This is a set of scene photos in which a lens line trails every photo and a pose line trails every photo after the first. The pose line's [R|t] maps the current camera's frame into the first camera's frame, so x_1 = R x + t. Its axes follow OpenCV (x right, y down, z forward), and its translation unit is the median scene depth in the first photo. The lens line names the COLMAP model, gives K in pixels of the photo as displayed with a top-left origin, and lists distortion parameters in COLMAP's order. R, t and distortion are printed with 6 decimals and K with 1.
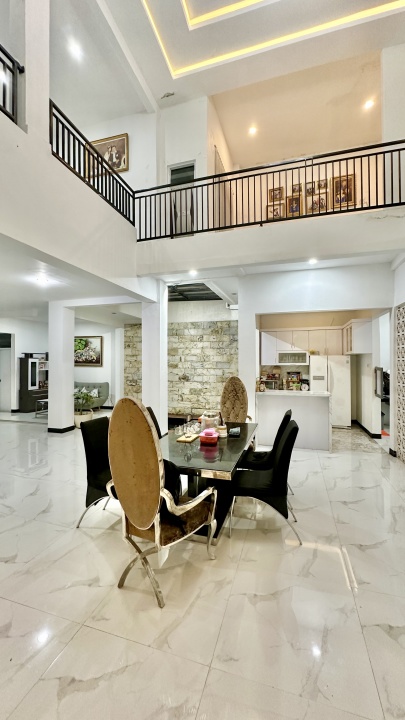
lens RADIAL K [[287.8, 0, 202.8], [0, 287.8, 360.0], [0, 0, 1]] dist [-0.001735, 0.000530]
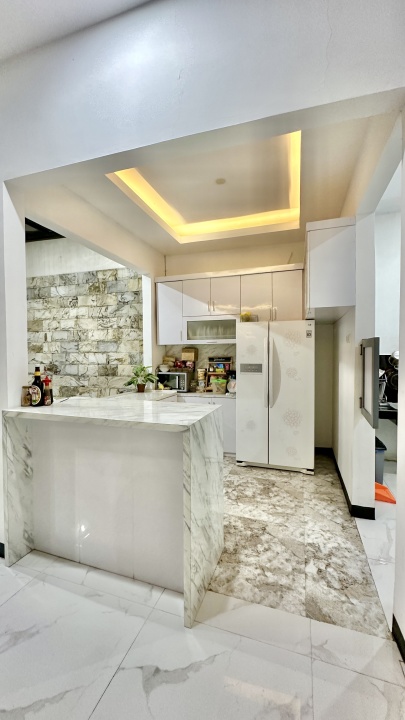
lens RADIAL K [[287.8, 0, 201.6], [0, 287.8, 361.3], [0, 0, 1]] dist [-0.001735, 0.000530]
pose [[0.999808, -0.005144, -0.018906, 0.267056], [0.005908, 0.999159, 0.040587, 0.025333], [0.018681, -0.040691, 0.998997, 0.415531]]
